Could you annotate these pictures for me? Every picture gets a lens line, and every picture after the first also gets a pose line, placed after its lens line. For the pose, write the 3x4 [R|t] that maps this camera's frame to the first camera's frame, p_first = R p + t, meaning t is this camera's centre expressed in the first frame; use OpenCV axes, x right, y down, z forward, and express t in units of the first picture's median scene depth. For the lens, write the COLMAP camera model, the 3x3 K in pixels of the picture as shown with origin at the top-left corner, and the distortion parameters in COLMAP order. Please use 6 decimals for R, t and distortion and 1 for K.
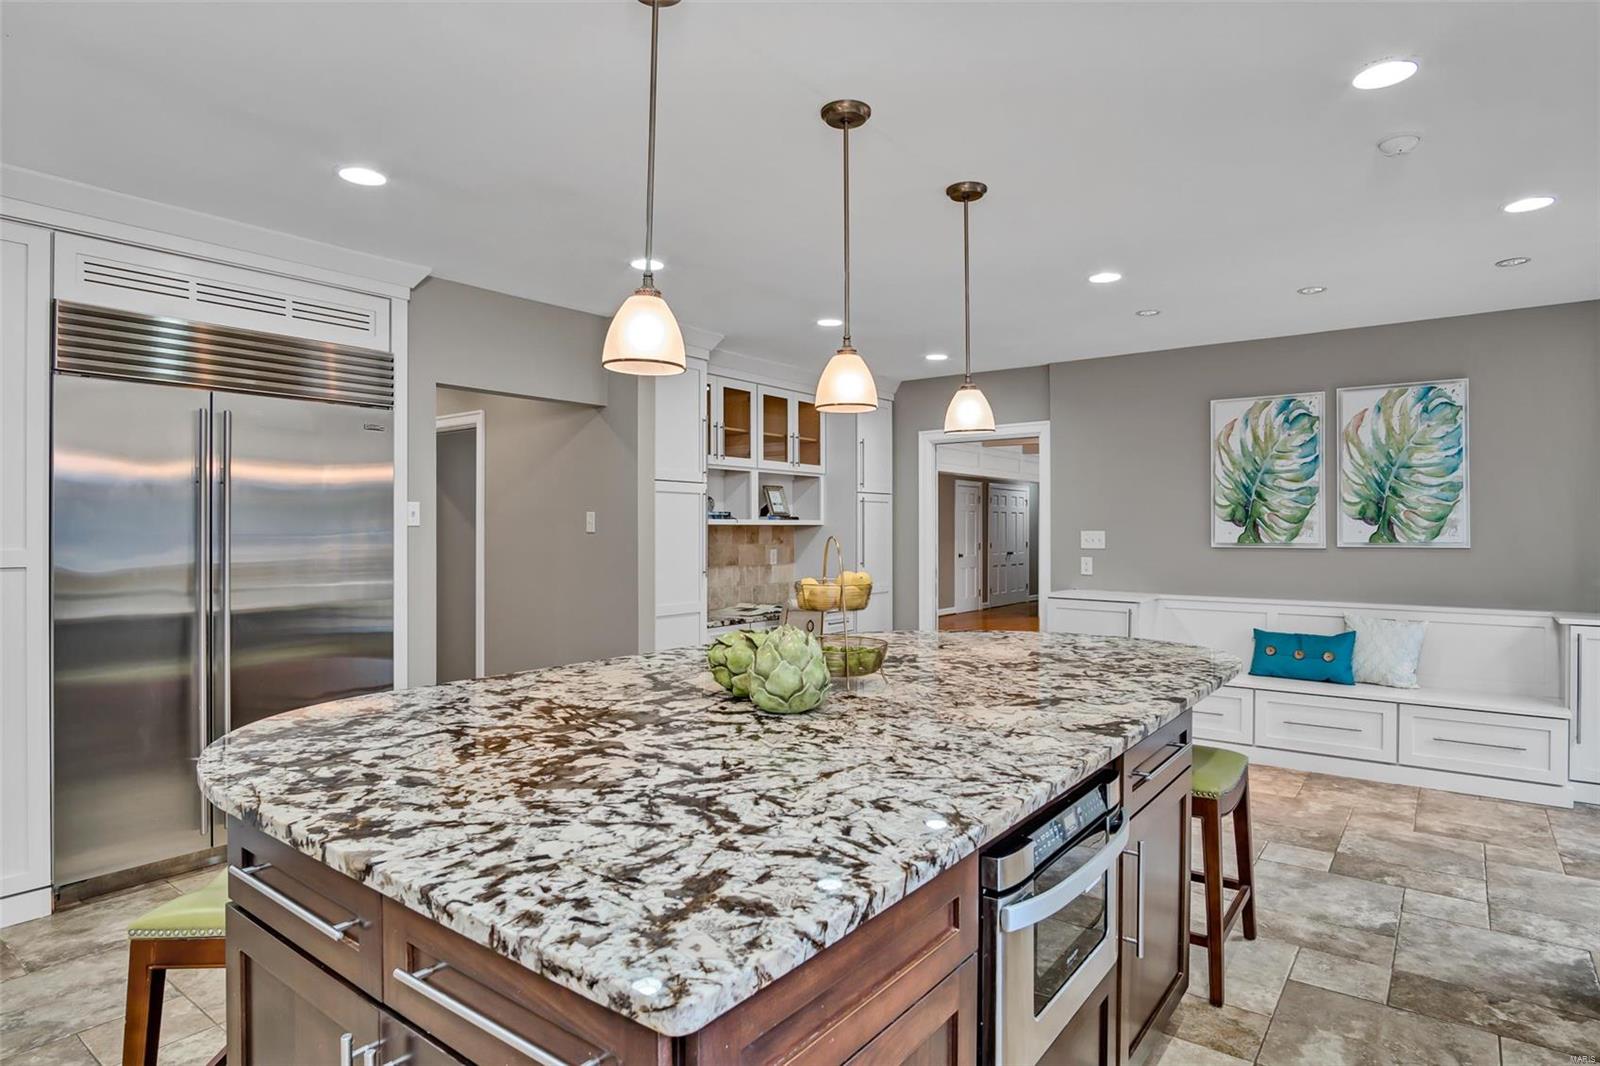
lens RADIAL K [[882.6, 0, 802.7], [0, 882.6, 536.1], [0, 0, 1]] dist [-0.032113, 0.007660]
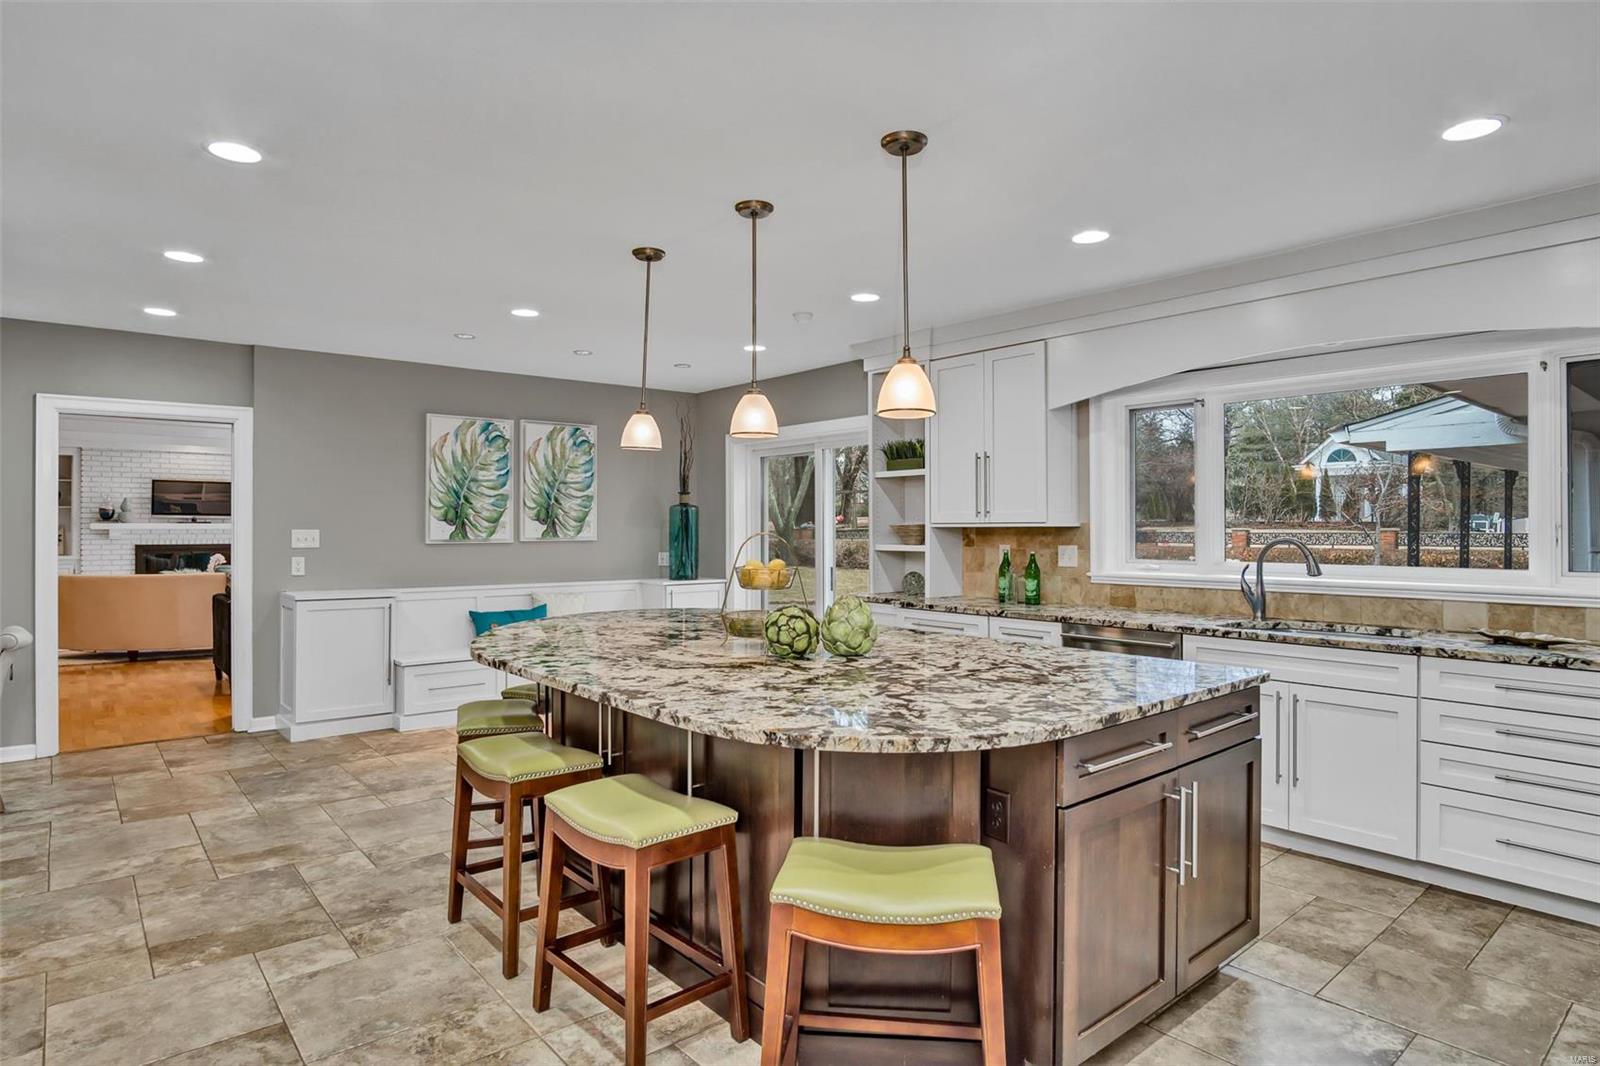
lens RADIAL K [[882.6, 0, 795.0], [0, 882.6, 518.5], [0, 0, 1]] dist [-0.032113, 0.007660]
pose [[0.229498, 0.013696, 0.973213, -0.556733], [0.009614, 0.999820, -0.016338, 0.003710], [-0.973262, 0.013106, 0.229325, 0.299022]]
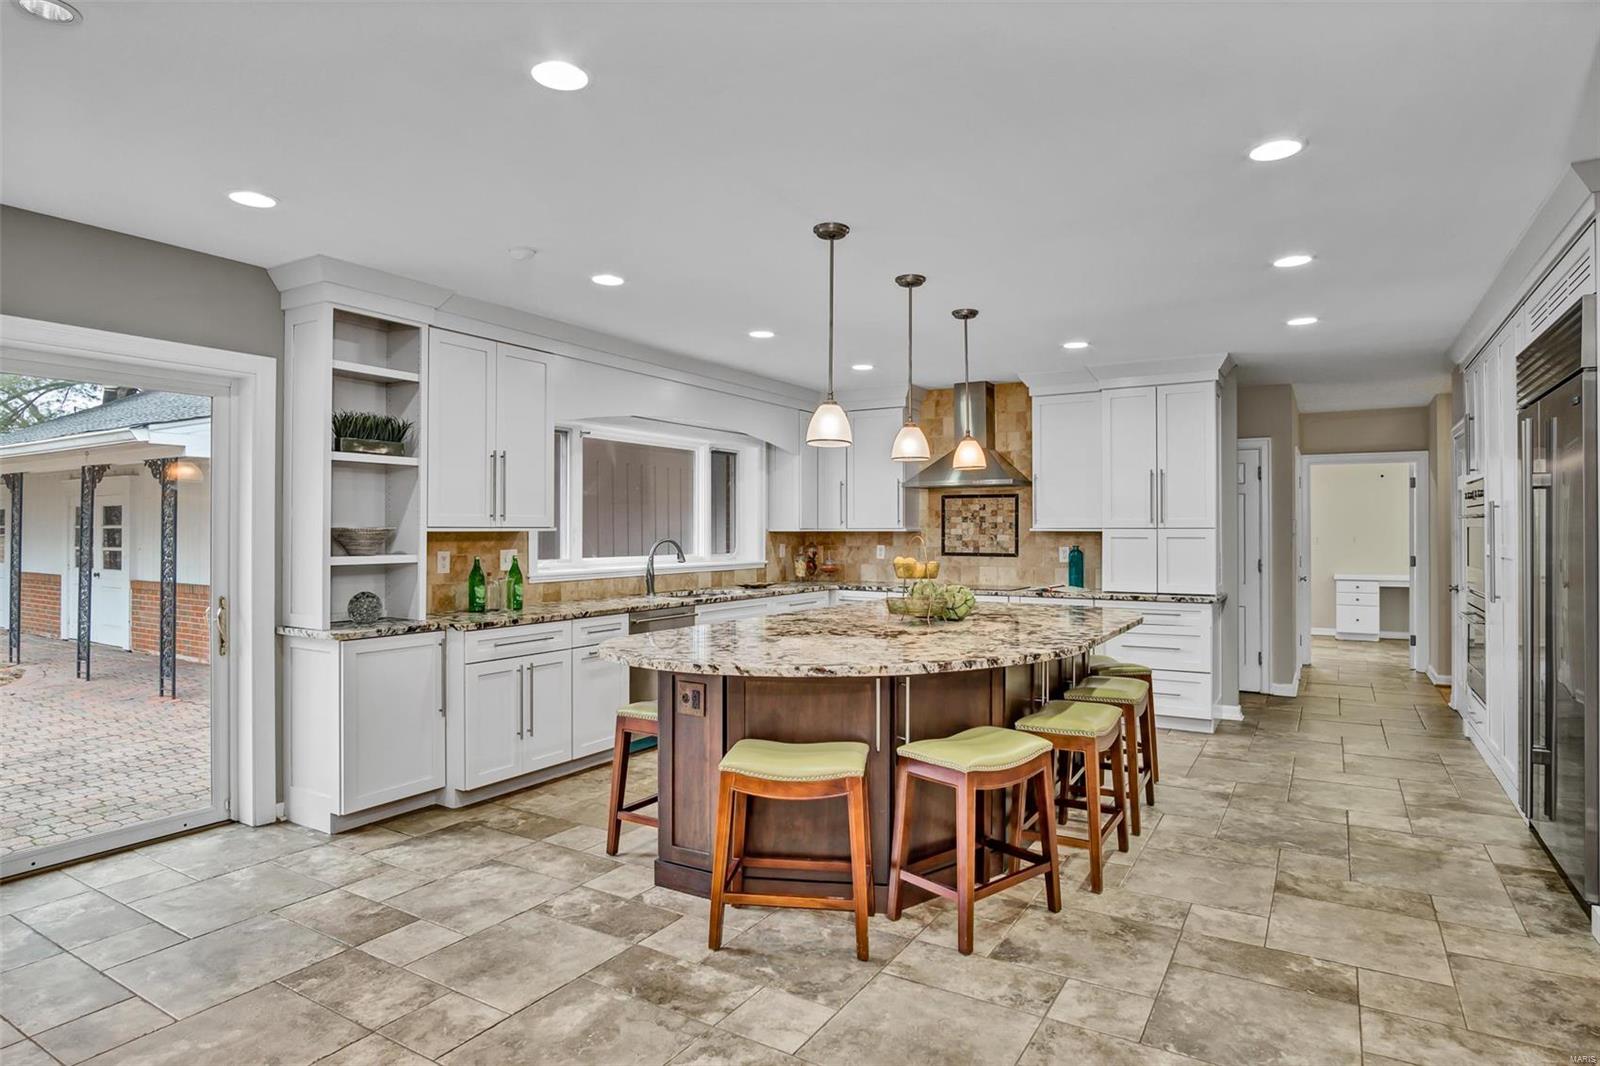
lens RADIAL K [[882.6, 0, 796.9], [0, 882.6, 528.6], [0, 0, 1]] dist [-0.032113, 0.007660]
pose [[-0.995905, 0.000544, -0.090400, 0.194443], [-0.000100, 0.999975, 0.007117, -0.010047], [0.090402, 0.007097, -0.995880, 1.220442]]
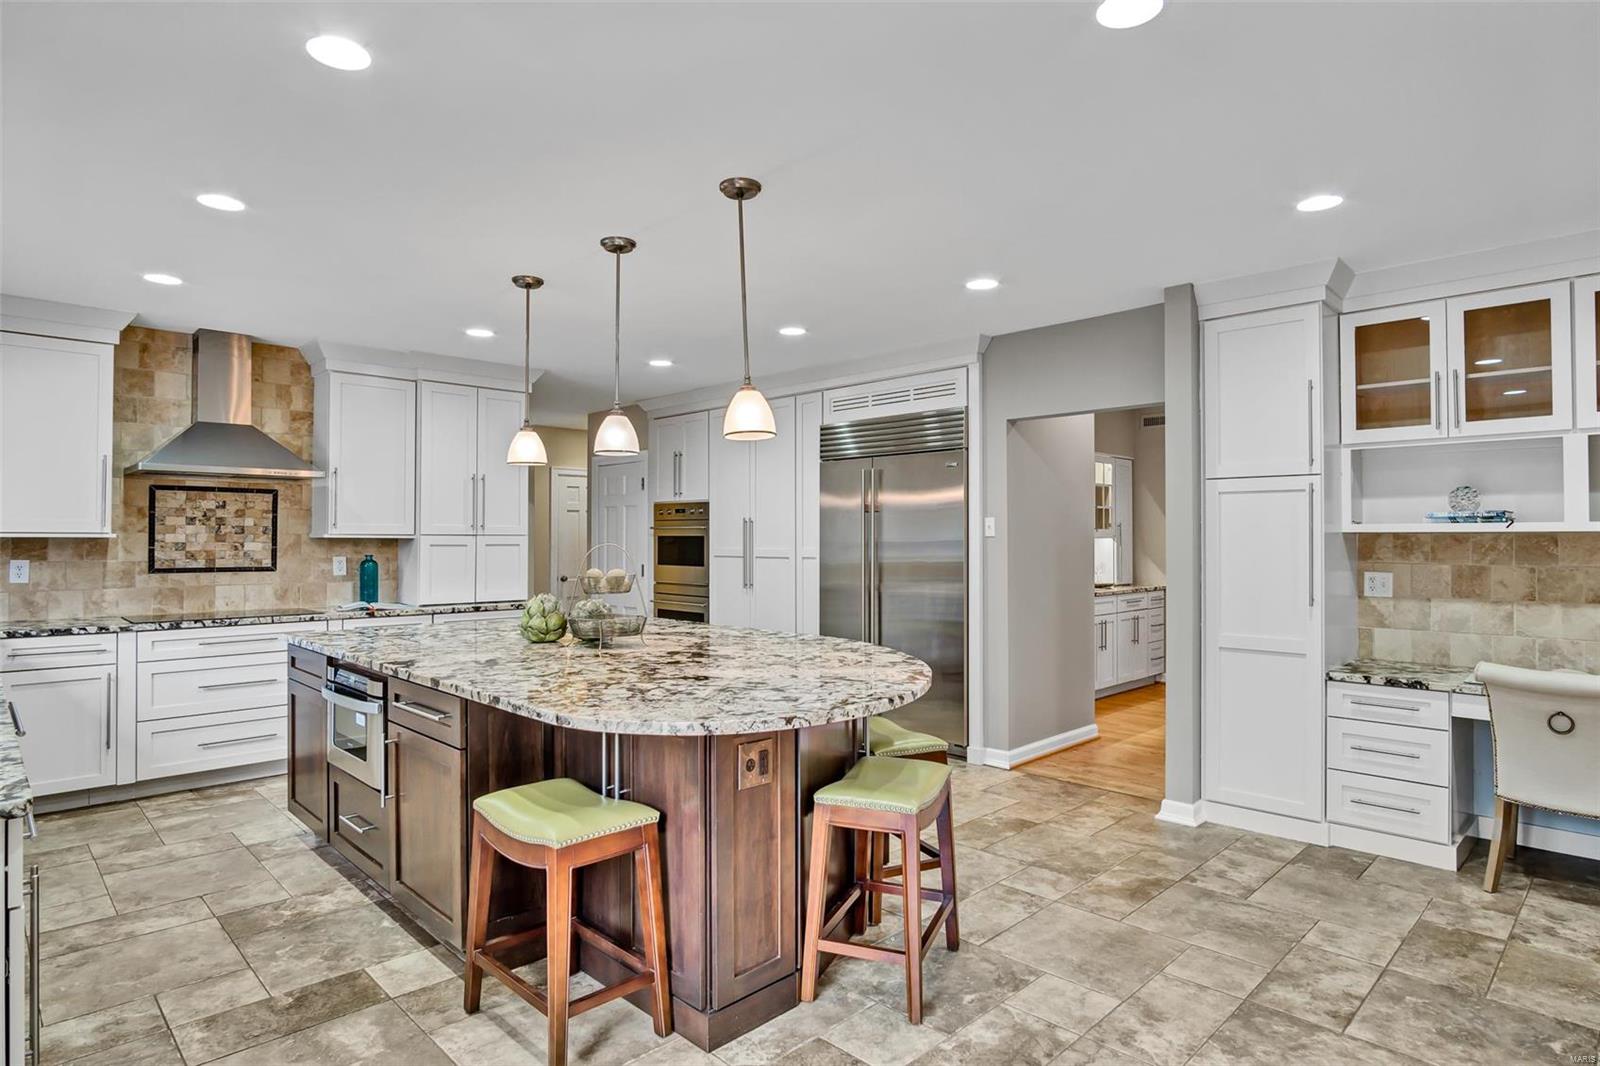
lens RADIAL K [[882.6, 0, 816.3], [0, 882.6, 531.7], [0, 0, 1]] dist [-0.032113, 0.007660]
pose [[-0.142725, -0.008041, -0.989730, 0.652153], [-0.011190, 0.999916, -0.006510, -0.004230], [0.989699, 0.010146, -0.142803, 0.705216]]
